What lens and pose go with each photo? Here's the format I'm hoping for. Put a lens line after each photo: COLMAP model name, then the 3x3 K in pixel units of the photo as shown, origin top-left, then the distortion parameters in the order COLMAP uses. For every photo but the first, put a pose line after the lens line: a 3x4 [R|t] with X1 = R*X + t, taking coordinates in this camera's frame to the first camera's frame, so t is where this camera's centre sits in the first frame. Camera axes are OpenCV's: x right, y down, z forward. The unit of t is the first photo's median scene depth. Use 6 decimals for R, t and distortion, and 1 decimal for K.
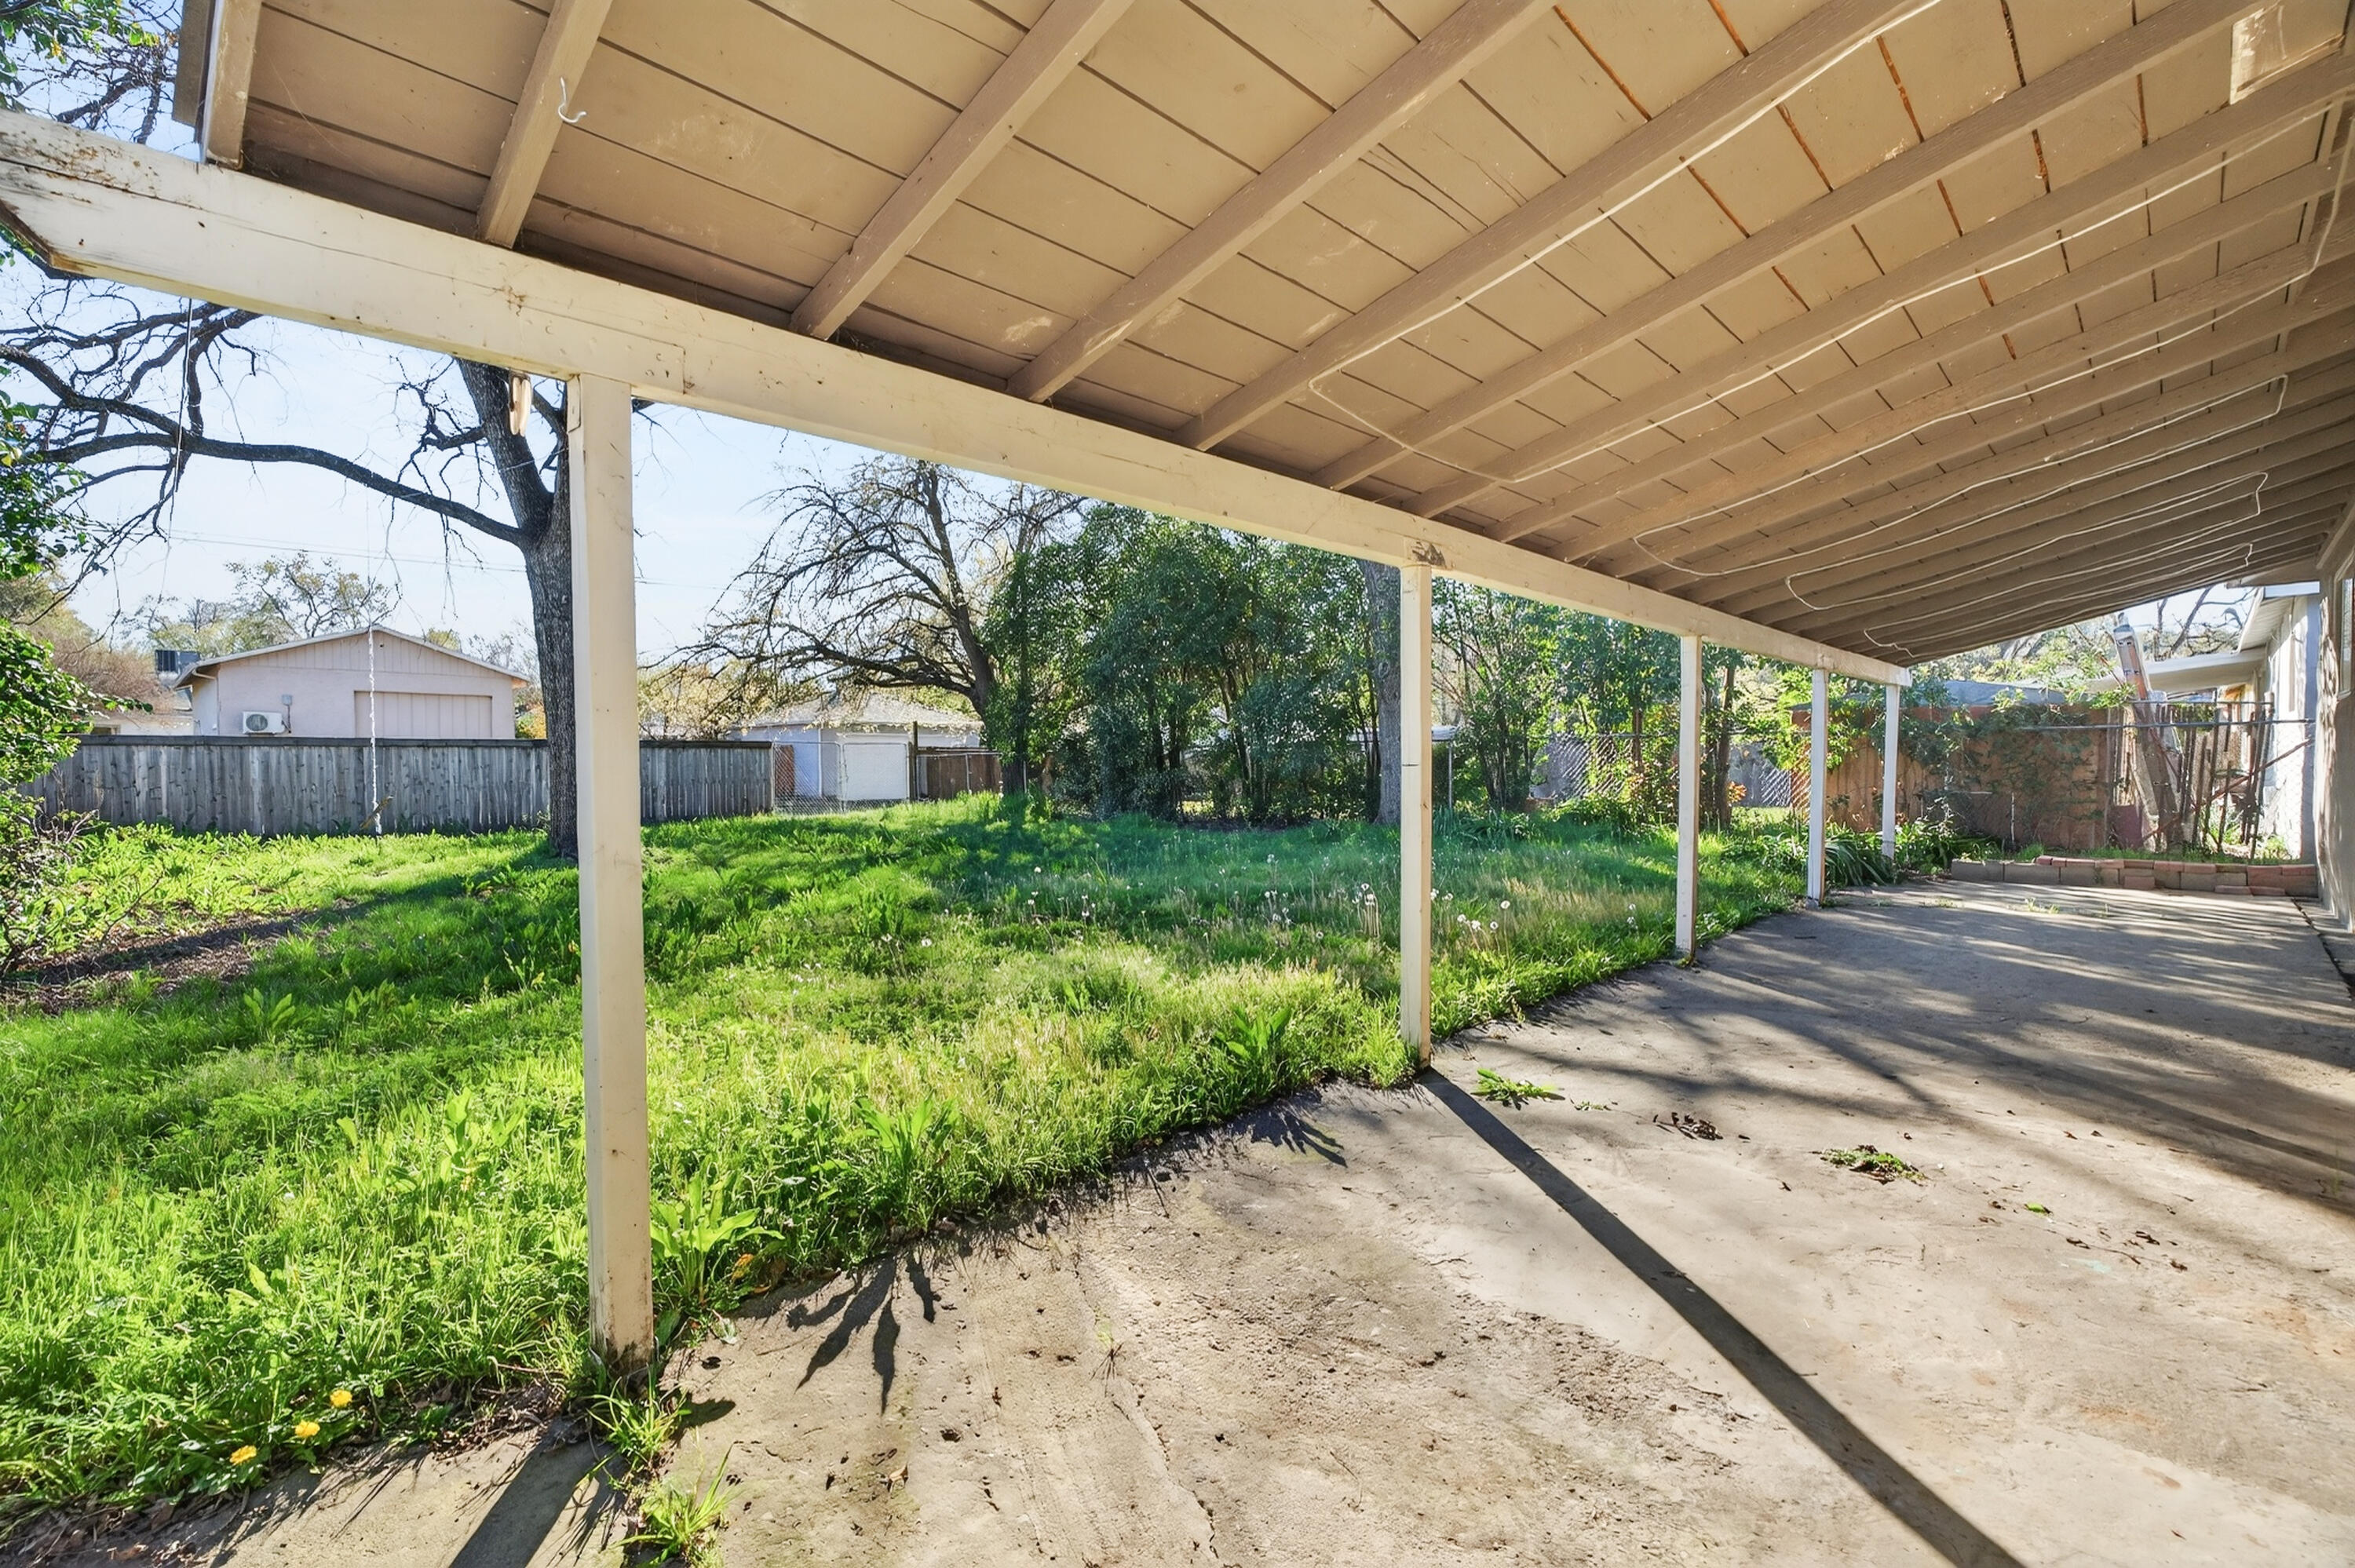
lens RADIAL K [[1060.1, 0, 1179.9], [0, 1060.1, 778.5], [0, 0, 1]] dist [0.000376, -0.000328]
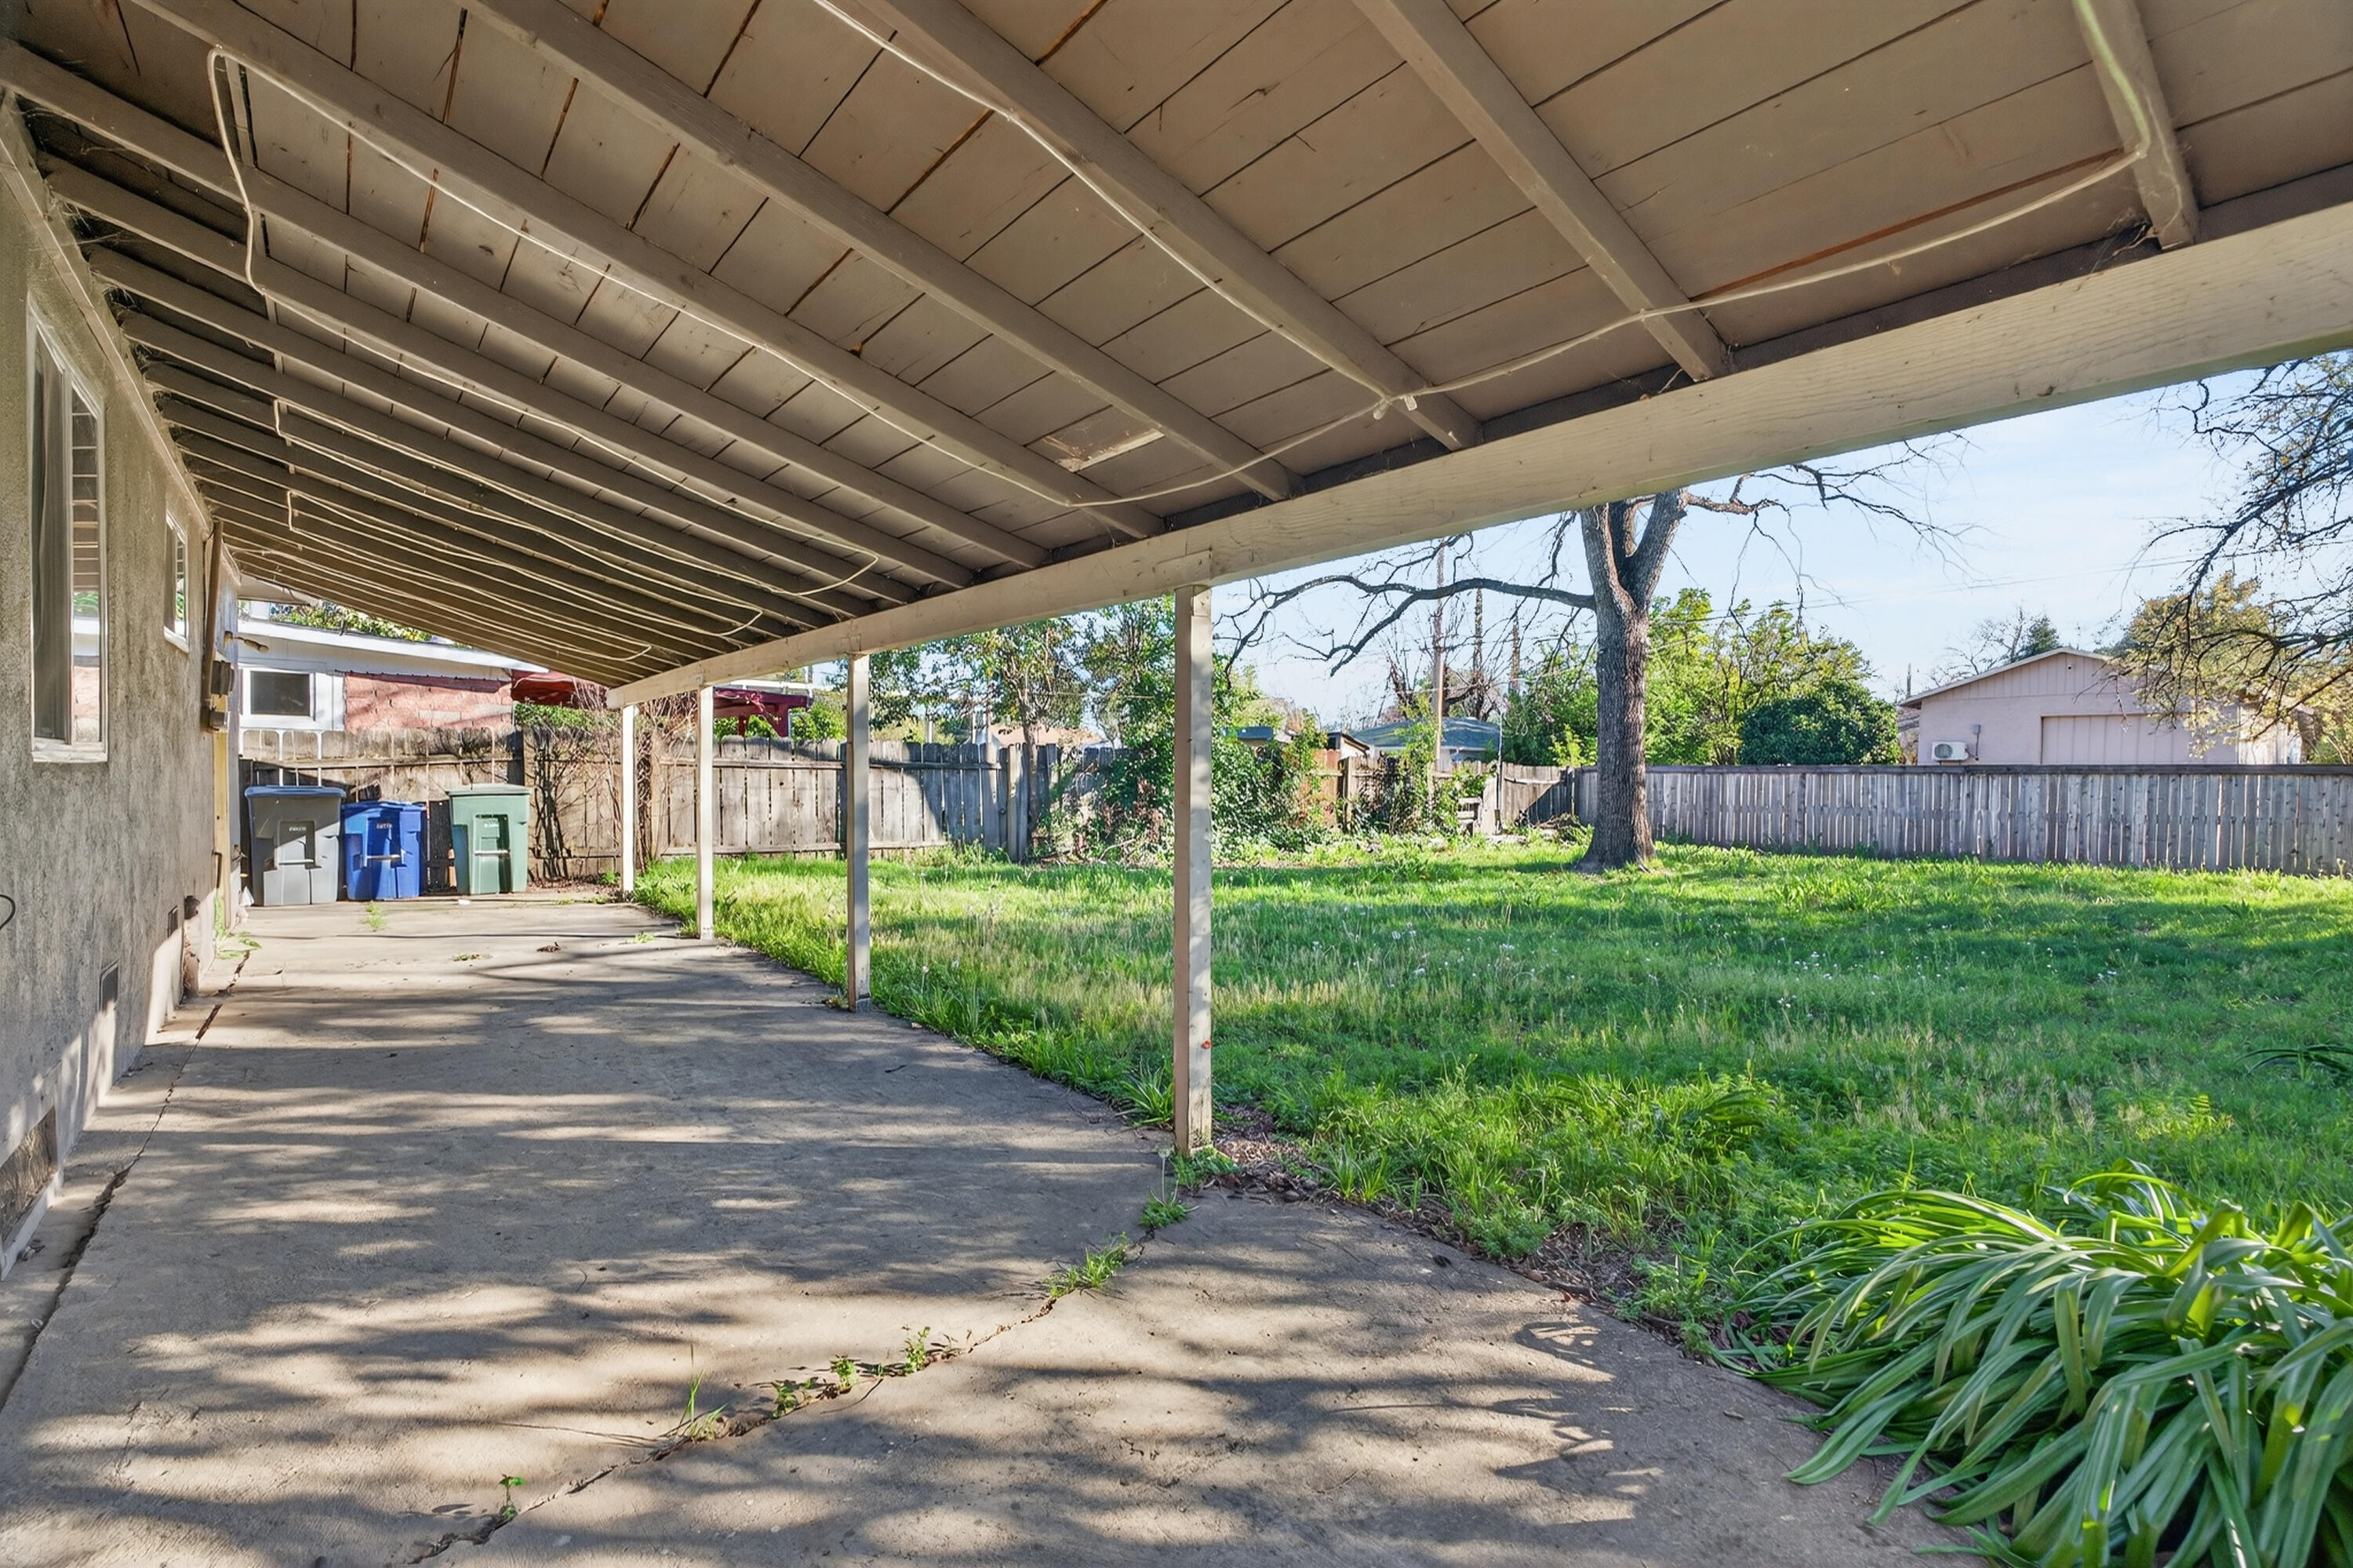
lens RADIAL K [[1059.4, 0, 1178.9], [0, 1059.4, 778.5], [0, 0, 1]] dist [0.000376, -0.000328]
pose [[-0.118976, 0.005921, -0.992880, 0.339227], [-0.029837, 0.999509, 0.009535, -0.011792], [0.992449, 0.030759, -0.118741, 0.342464]]
